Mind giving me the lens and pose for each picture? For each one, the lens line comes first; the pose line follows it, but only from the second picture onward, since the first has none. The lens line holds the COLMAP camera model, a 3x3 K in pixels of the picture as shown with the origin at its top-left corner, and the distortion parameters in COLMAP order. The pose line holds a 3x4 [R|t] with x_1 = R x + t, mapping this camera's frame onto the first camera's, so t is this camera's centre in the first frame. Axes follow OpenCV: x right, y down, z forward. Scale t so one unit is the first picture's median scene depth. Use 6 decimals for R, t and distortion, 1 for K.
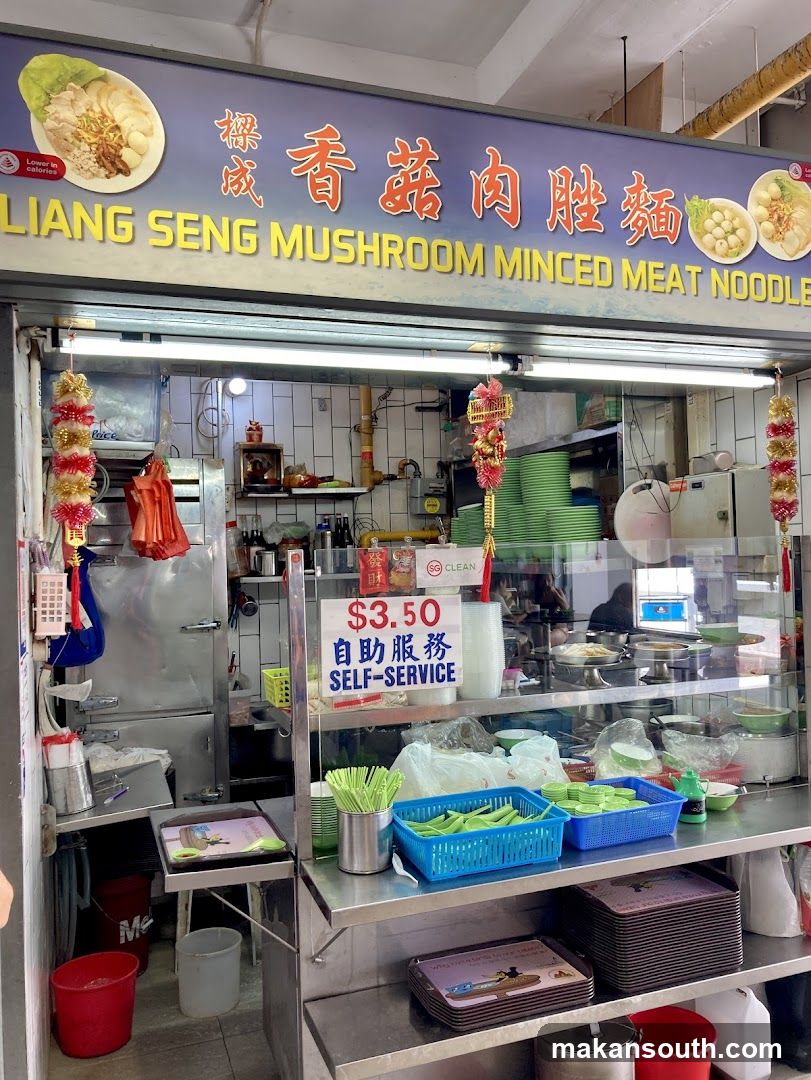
lens RADIAL K [[884.5, 0, 427.1], [0, 884.5, 525.5], [0, 0, 1]] dist [0.001384, 0.029600]
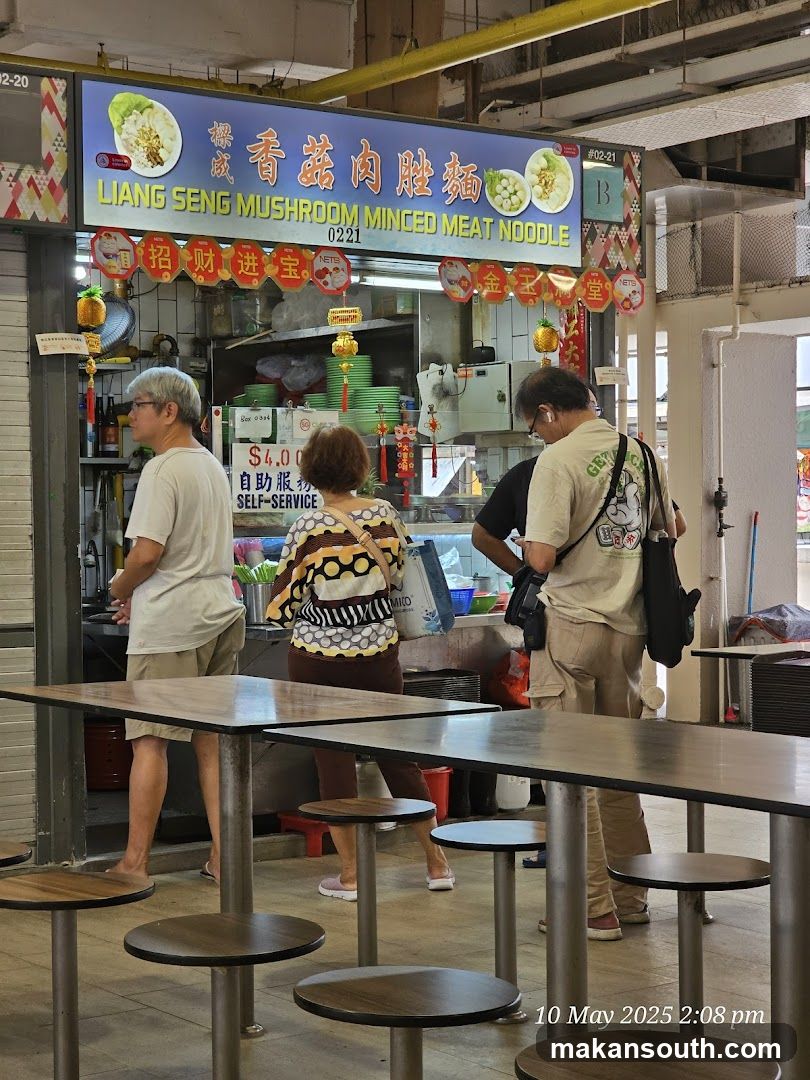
lens RADIAL K [[2117.2, 0, 365.9], [0, 2117.2, 531.7], [0, 0, 1]] dist [0.041484, 0.000000]
pose [[0.962781, 0.014631, 0.269887, -0.818309], [-0.022262, 0.999434, 0.025233, 0.133738], [-0.269365, -0.030302, 0.962561, -2.291931]]
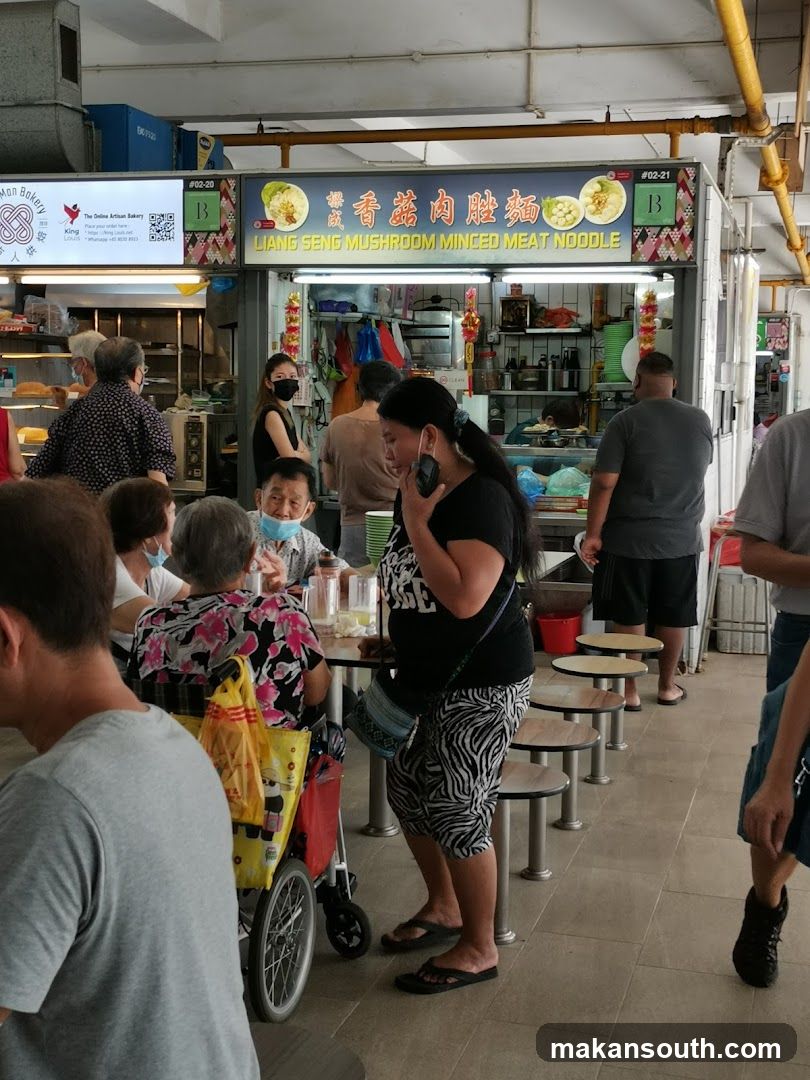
lens RADIAL K [[1491.8, 0, 411.8], [0, 1491.8, 531.4], [0, 0, 1]] dist [0.022991, 0.000000]
pose [[0.806728, 0.094840, -0.583263, 2.129056], [-0.020503, 0.990935, 0.132772, -0.066471], [0.590567, -0.095152, 0.801359, -1.989839]]
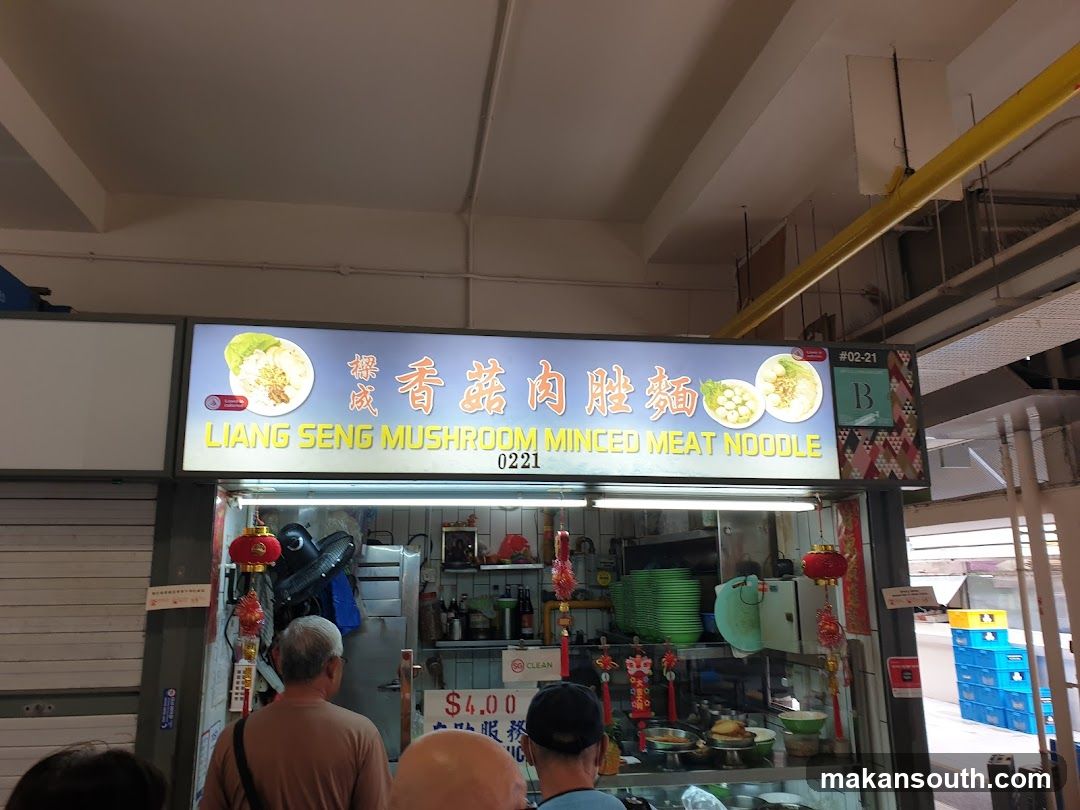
lens RADIAL K [[805.2, 0, 538.7], [0, 805.2, 387.7], [0, 0, 1]] dist [0.070704, -0.072448]
pose [[0.980154, -0.028865, -0.196126, 0.294133], [-0.010735, 0.980162, -0.197907, -0.119398], [0.197948, 0.196085, 0.960400, -0.215773]]
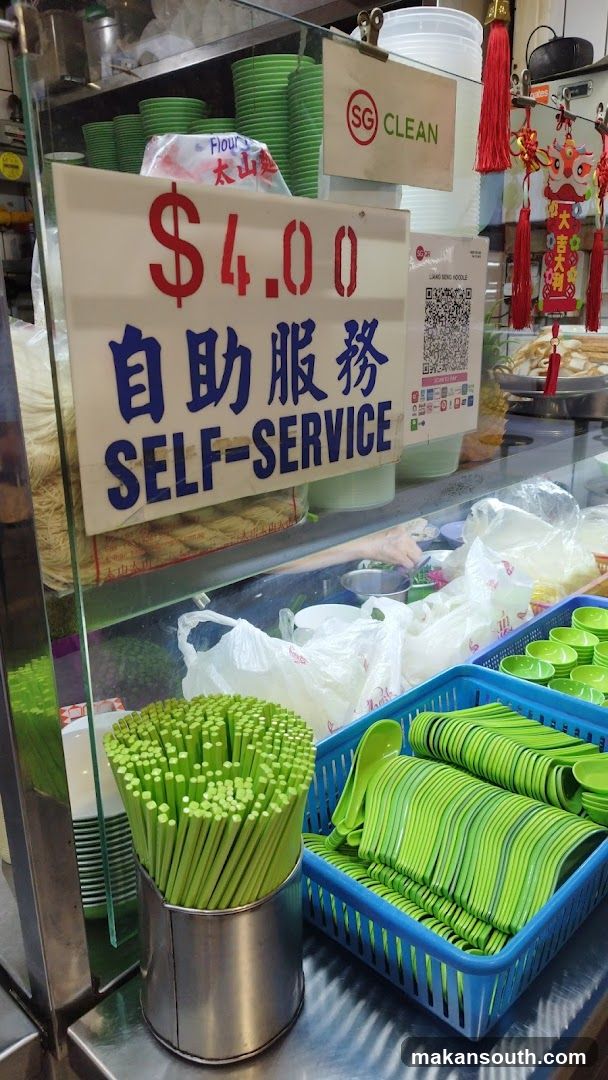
lens RADIAL K [[770.1, 0, 300.7], [0, 770.1, 544.6], [0, 0, 1]] dist [0.007041, -0.004812]
pose [[0.892578, -0.120968, 0.434363, -0.164199], [-0.021896, 0.950574, 0.309724, 0.116423], [-0.450361, -0.285964, 0.845813, 0.749258]]
